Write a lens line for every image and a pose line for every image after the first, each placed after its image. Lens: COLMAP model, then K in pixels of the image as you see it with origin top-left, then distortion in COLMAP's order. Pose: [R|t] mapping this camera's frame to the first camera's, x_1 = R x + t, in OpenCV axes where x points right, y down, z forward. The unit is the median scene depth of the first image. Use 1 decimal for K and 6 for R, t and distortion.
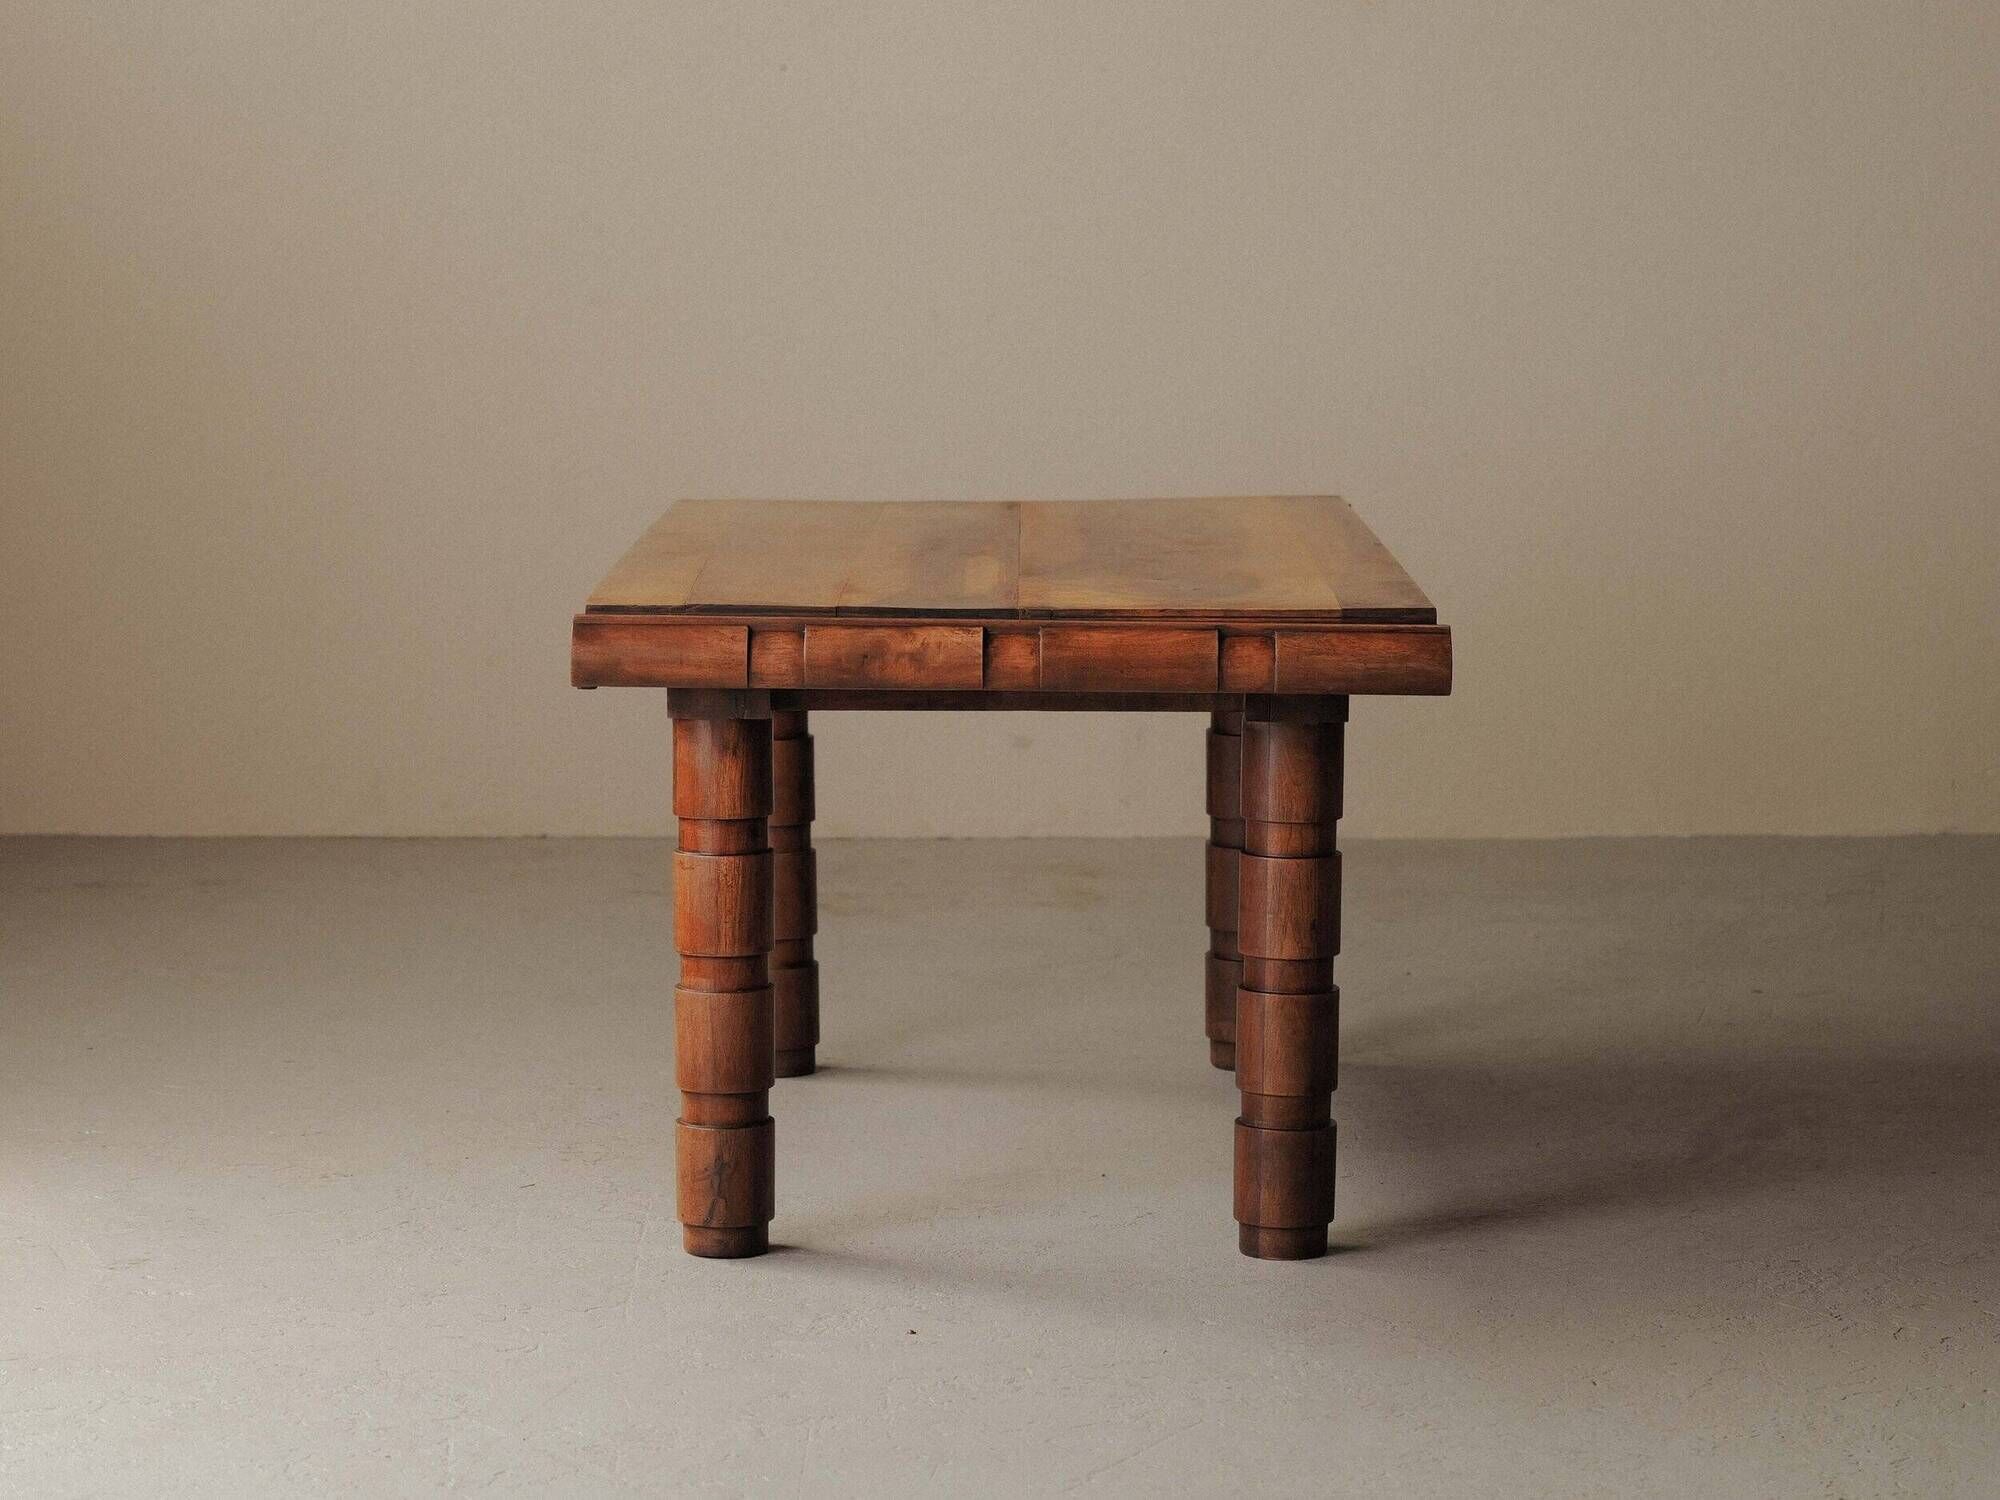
lens RADIAL K [[5536.7, 0, 997.8], [0, 5536.7, 749.8], [0, 0, 1]] dist [-0.137292, 0.000000]
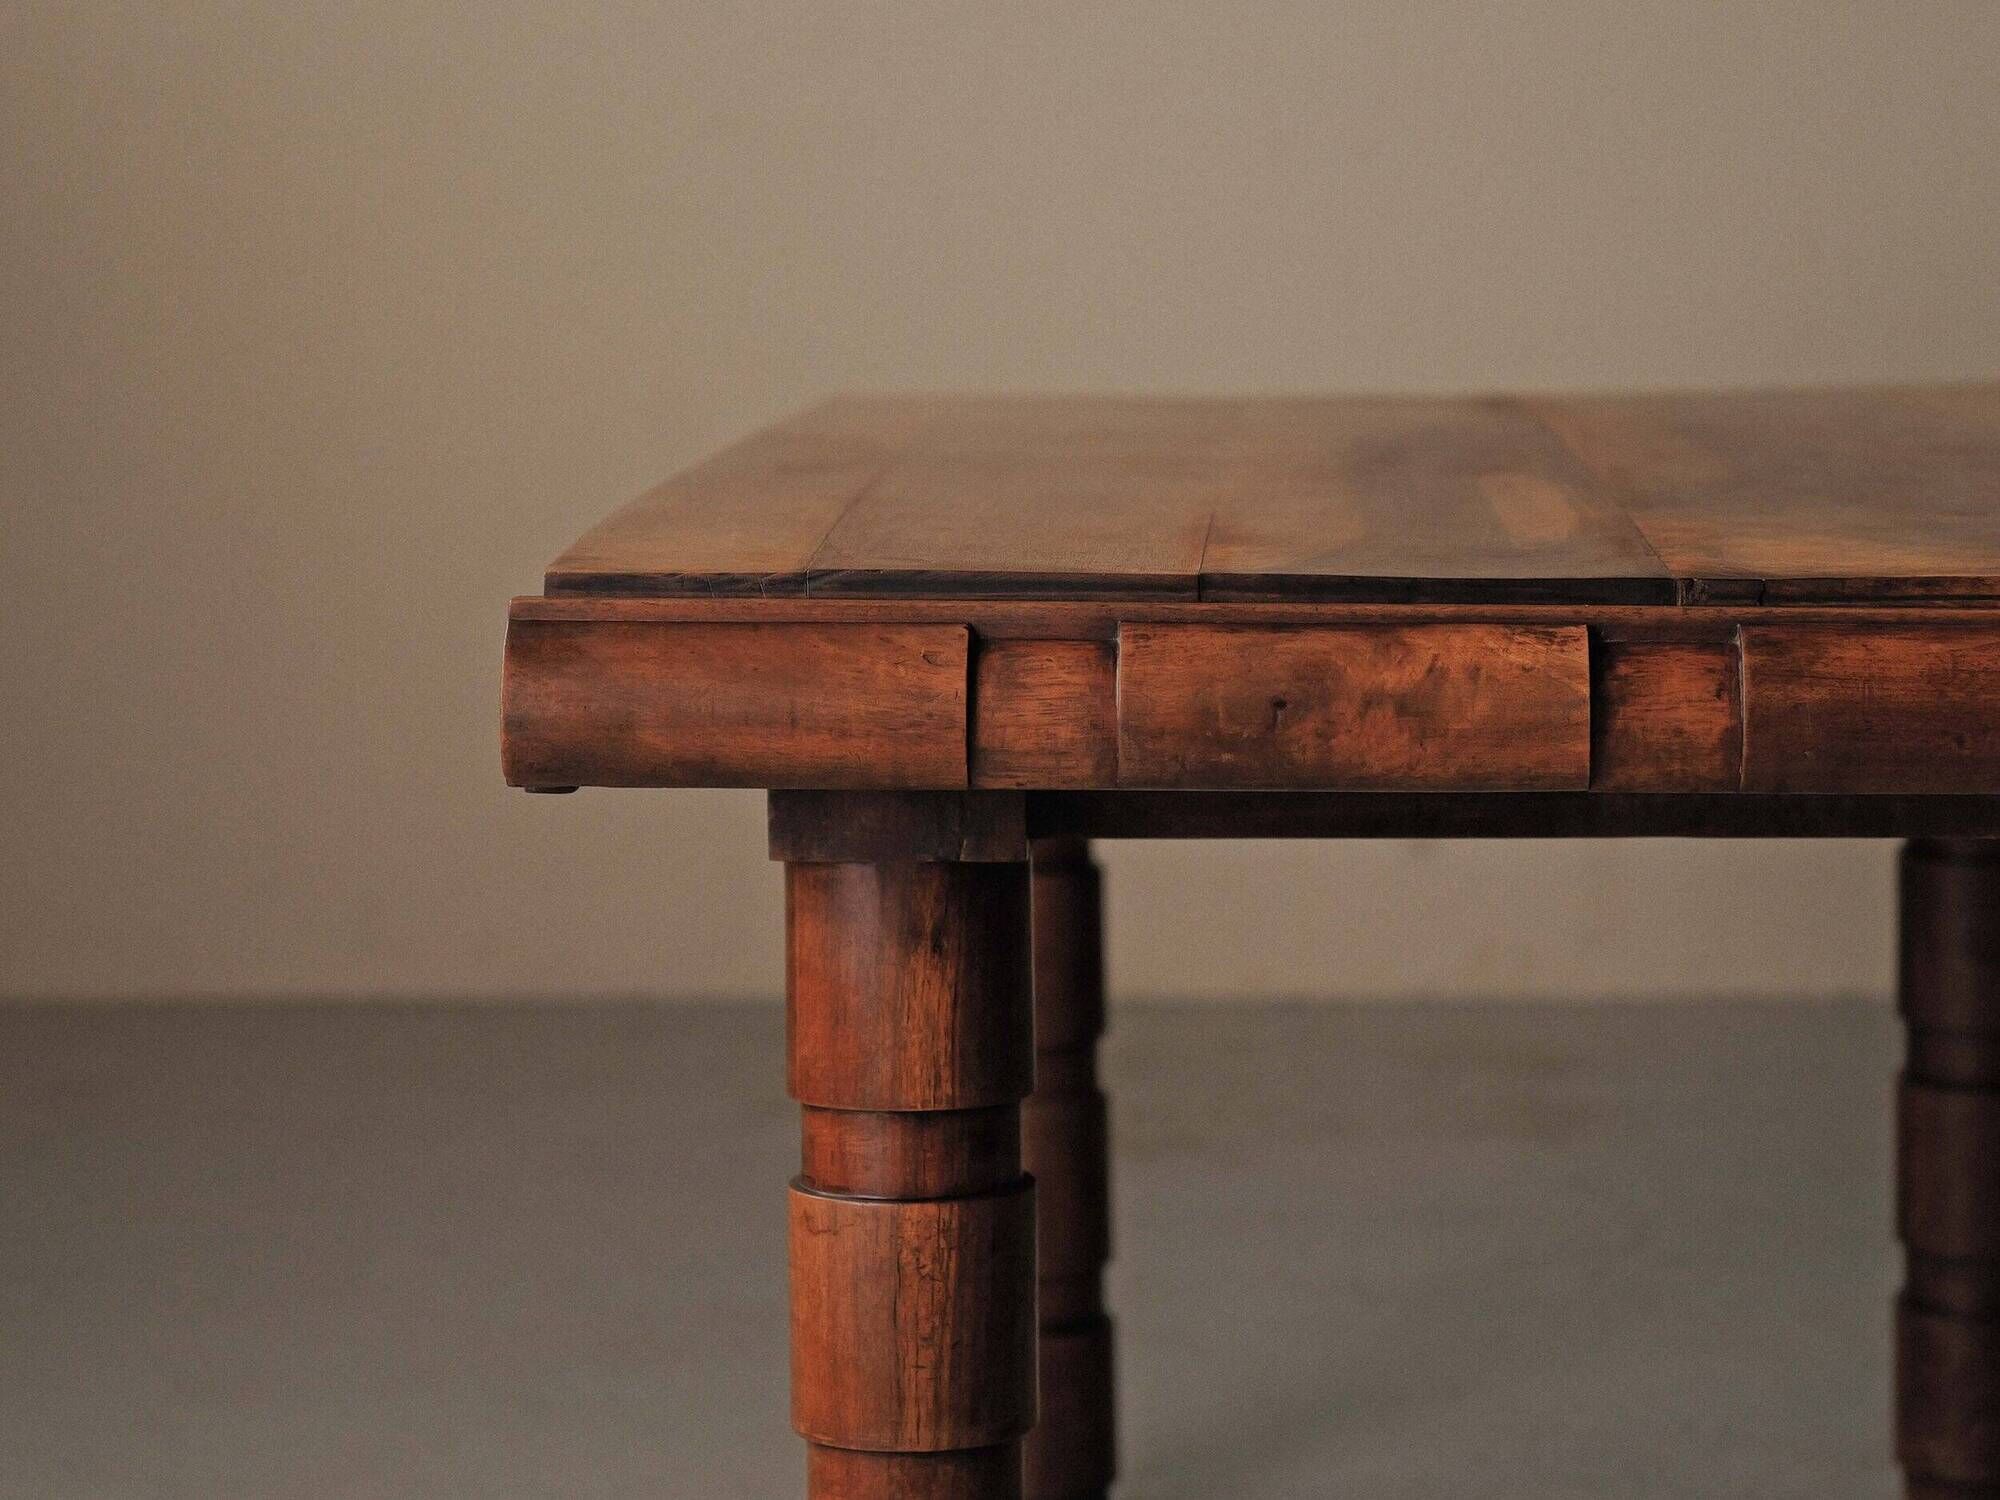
lens RADIAL K [[5309.1, 0, 1022.9], [0, 5309.1, 727.8], [0, 0, 1]] dist [0.044329, 0.000000]
pose [[0.999292, -0.004797, -0.037313, -0.027640], [0.004314, 0.999906, -0.012996, -0.010562], [0.037372, 0.012826, 0.999219, 0.631840]]
